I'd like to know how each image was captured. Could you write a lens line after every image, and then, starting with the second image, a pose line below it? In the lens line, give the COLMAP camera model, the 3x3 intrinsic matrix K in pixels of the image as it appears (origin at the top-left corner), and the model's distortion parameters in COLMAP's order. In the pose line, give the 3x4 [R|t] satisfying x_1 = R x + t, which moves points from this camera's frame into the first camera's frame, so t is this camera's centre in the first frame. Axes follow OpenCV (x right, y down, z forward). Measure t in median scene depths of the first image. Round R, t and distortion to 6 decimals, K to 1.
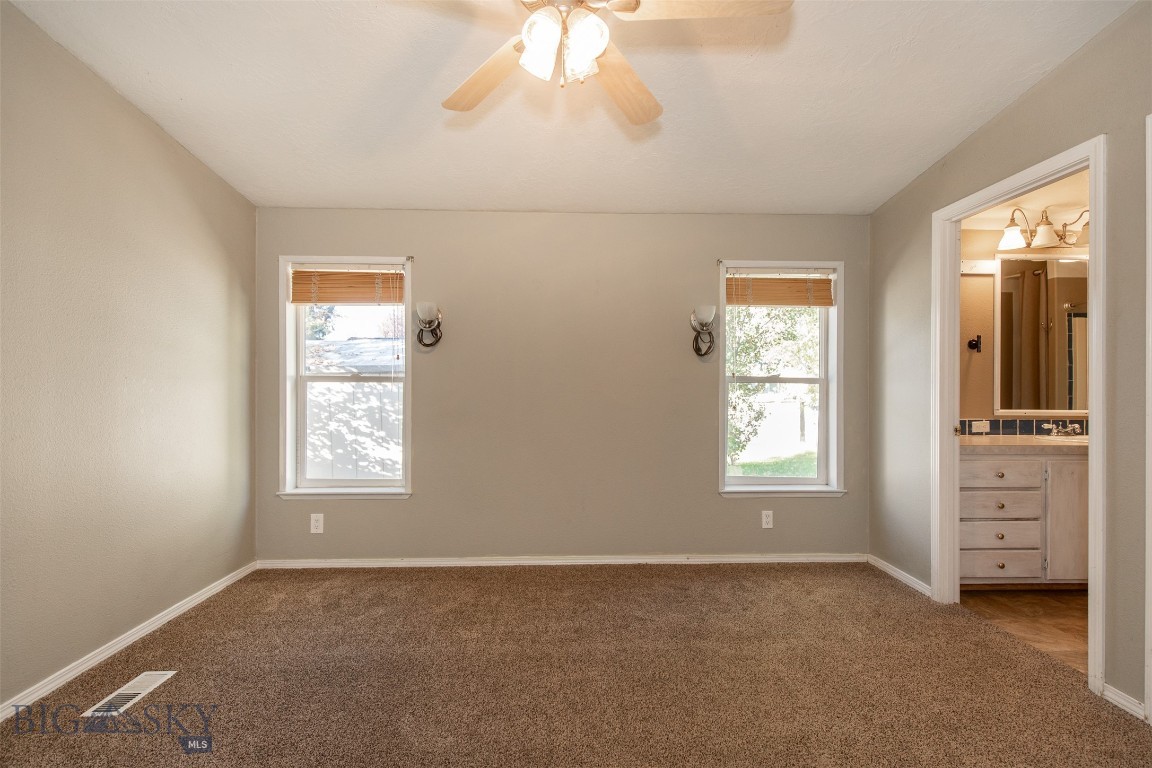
lens RADIAL K [[517.6, 0, 575.3], [0, 517.6, 387.5], [0, 0, 1]] dist [0.002321, 0.000832]
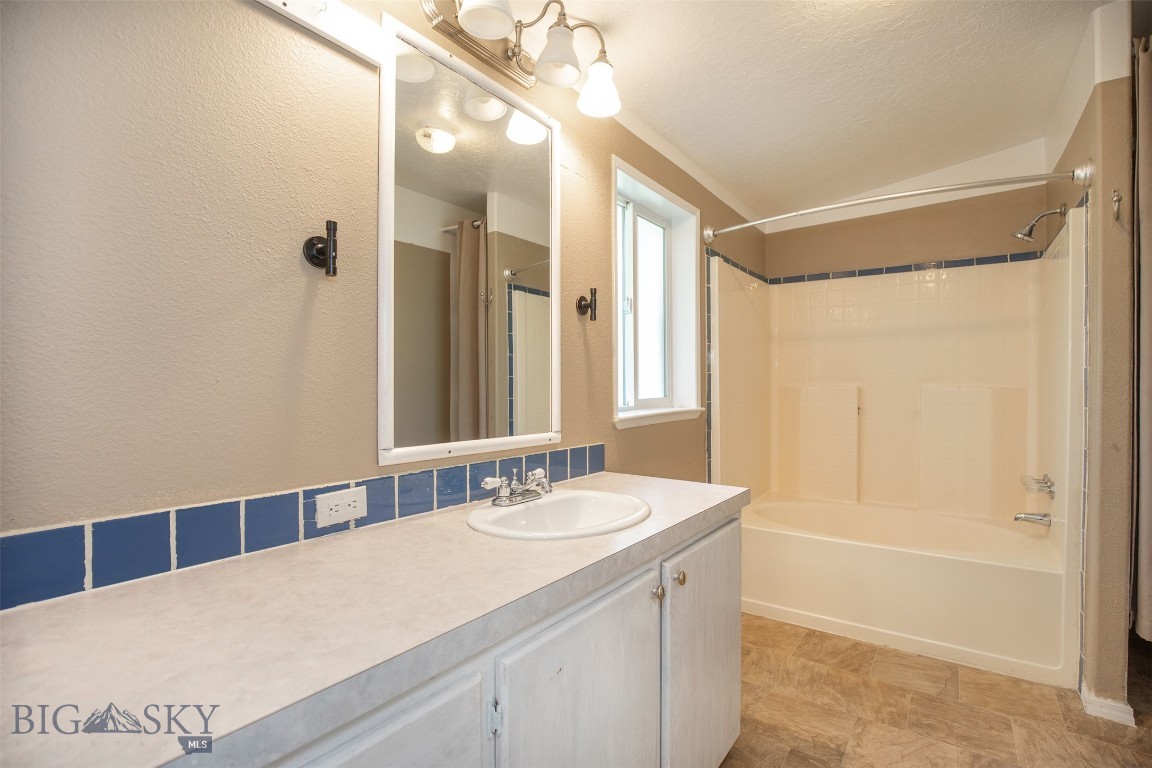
lens RADIAL K [[517.6, 0, 575.3], [0, 517.6, 387.5], [0, 0, 1]] dist [0.002321, 0.000832]
pose [[0.611439, -0.002236, 0.791289, 0.609173], [-0.000678, 0.999994, 0.003350, -0.000879], [-0.791291, -0.002585, 0.611434, 0.678114]]
